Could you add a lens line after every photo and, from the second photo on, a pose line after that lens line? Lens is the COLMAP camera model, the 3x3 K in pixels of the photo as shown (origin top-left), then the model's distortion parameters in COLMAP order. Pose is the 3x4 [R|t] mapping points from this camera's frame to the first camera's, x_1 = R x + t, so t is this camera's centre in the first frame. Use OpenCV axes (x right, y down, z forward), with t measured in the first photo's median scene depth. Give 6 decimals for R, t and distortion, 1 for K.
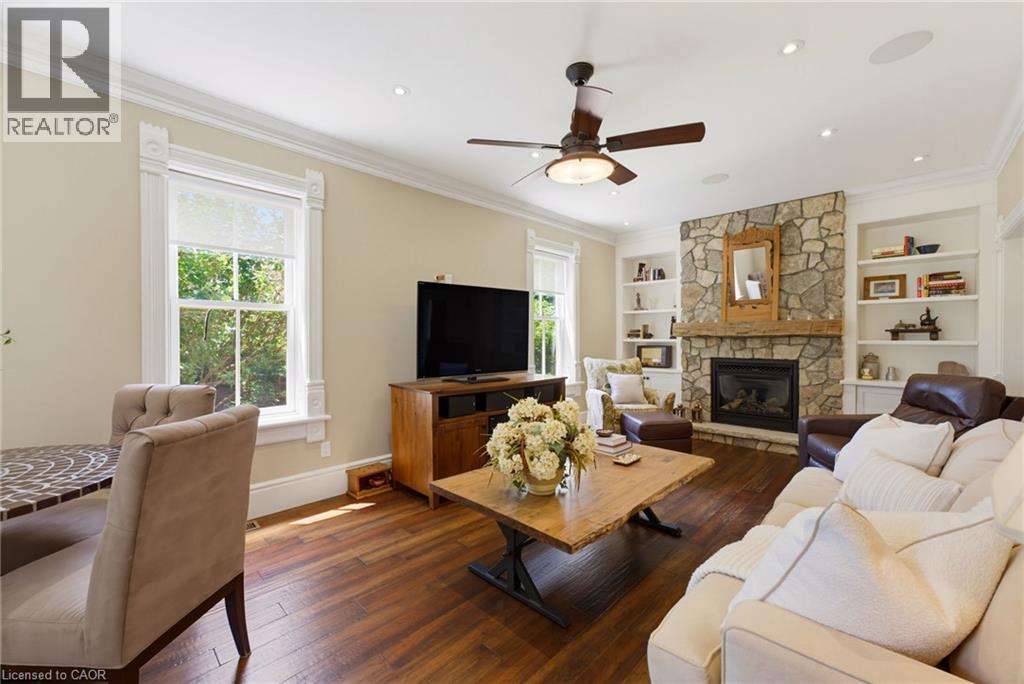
lens RADIAL K [[415.7, 0, 514.6], [0, 415.7, 340.3], [0, 0, 1]] dist [-0.002897, -0.000144]
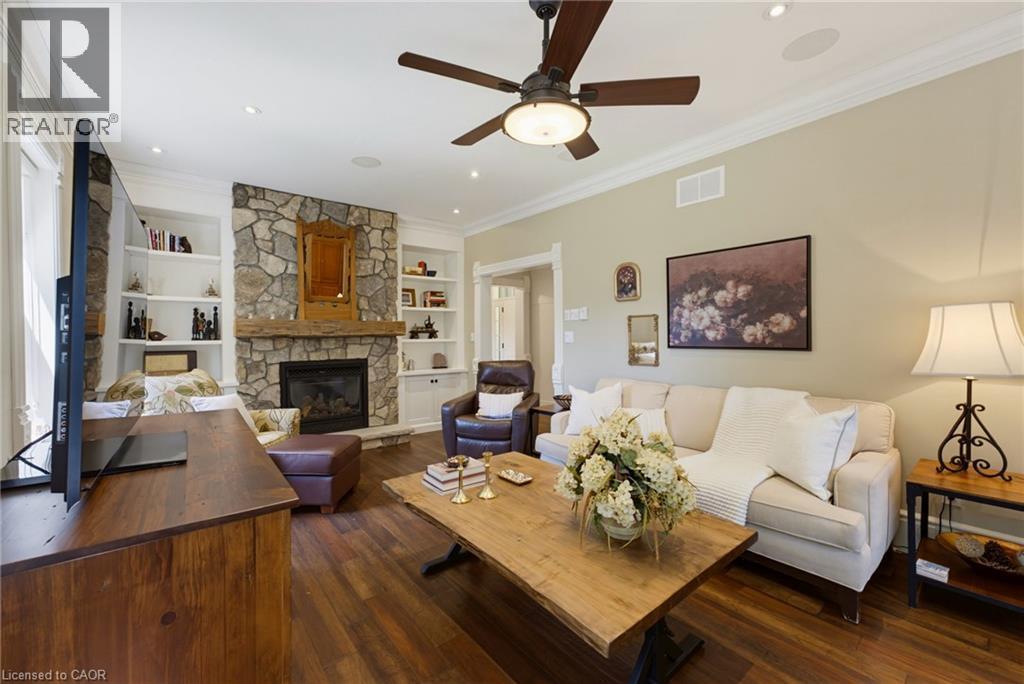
lens RADIAL K [[415.7, 0, 515.6], [0, 415.7, 336.6], [0, 0, 1]] dist [-0.002897, -0.000144]
pose [[0.113421, -0.003033, 0.993542, -0.322202], [0.012768, 0.999917, 0.001595, -0.004943], [-0.993465, 0.012505, 0.113451, 0.486714]]
